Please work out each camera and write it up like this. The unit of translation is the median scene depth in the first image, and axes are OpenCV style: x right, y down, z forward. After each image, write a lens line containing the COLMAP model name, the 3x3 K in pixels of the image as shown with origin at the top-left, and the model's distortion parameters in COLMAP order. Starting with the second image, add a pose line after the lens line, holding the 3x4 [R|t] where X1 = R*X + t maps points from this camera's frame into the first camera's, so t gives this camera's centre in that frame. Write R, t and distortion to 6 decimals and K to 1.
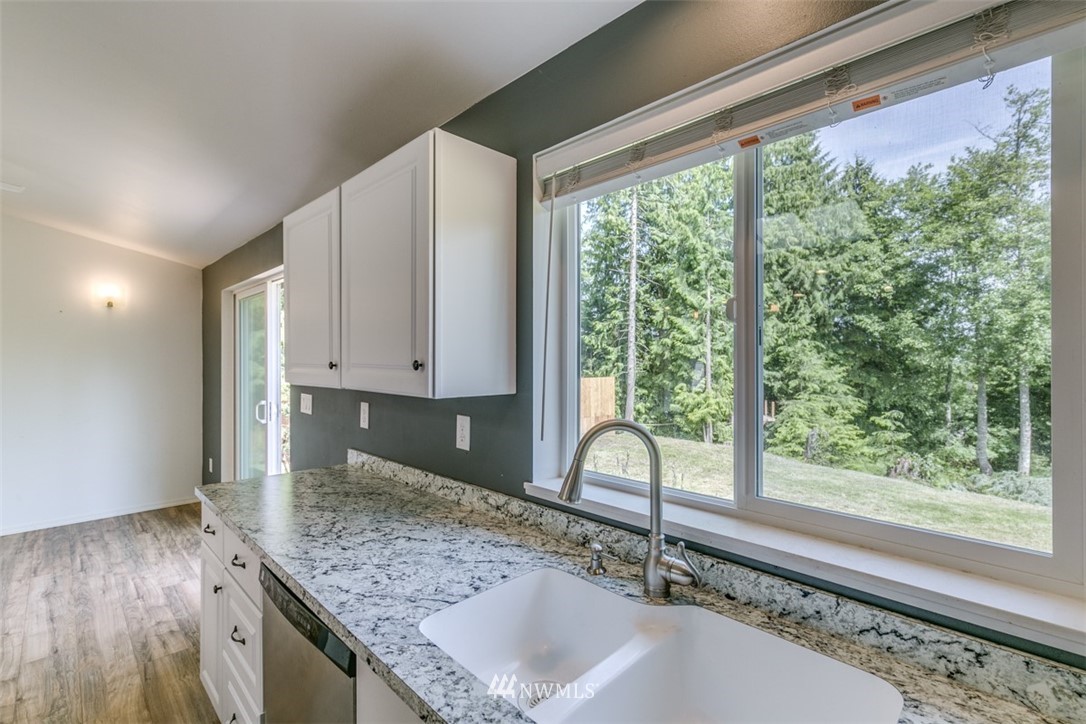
lens RADIAL K [[490.4, 0, 542.6], [0, 490.4, 356.6], [0, 0, 1]] dist [0.008124, 0.000093]
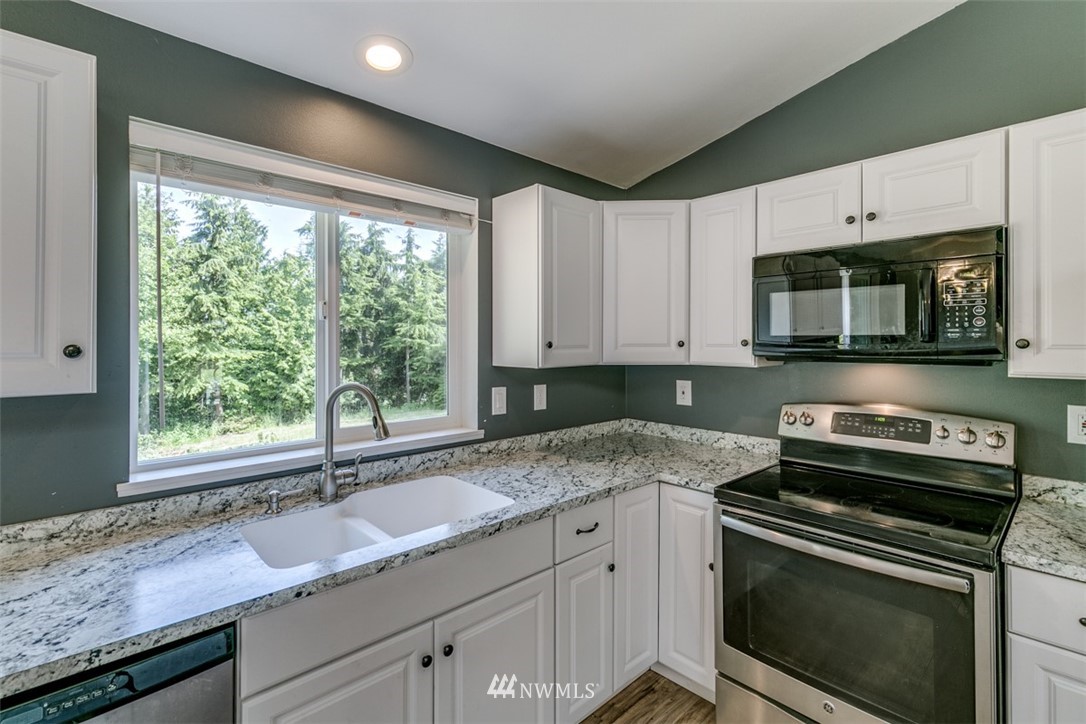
lens RADIAL K [[490.4, 0, 542.5], [0, 490.4, 352.4], [0, 0, 1]] dist [0.008124, 0.000093]
pose [[0.034305, -0.018045, 0.999249, -1.028981], [-0.000923, 0.999836, 0.018087, 0.003599], [-0.999411, -0.001543, 0.034282, 0.246145]]
